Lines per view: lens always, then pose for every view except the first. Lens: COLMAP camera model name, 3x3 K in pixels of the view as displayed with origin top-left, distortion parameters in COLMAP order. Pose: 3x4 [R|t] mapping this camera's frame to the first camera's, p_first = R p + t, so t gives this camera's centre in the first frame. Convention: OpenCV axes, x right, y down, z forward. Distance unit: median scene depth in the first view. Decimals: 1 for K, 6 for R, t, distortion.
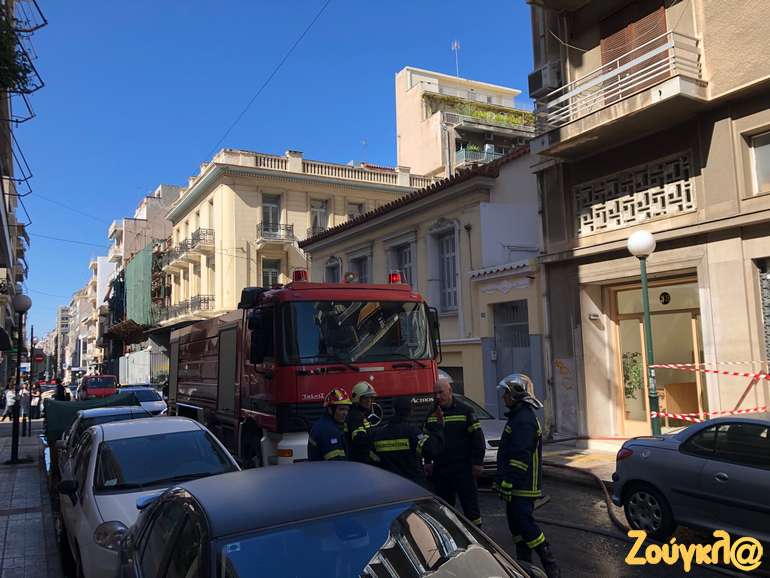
lens RADIAL K [[625.1, 0, 384.6], [0, 625.1, 287.7], [0, 0, 1]] dist [0.019435, 0.007043]
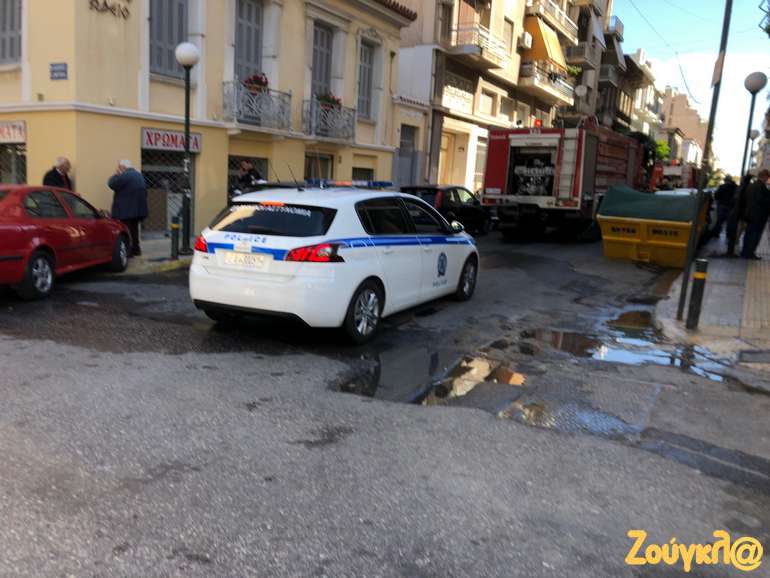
lens RADIAL K [[625.1, 0, 383.6], [0, 625.1, 289.8], [0, 0, 1]] dist [0.019435, 0.007043]
pose [[-0.506977, -0.140215, 0.850479, -1.002452], [-0.119769, 0.988568, 0.091586, 0.259343], [-0.853598, -0.055429, -0.517975, 1.686877]]
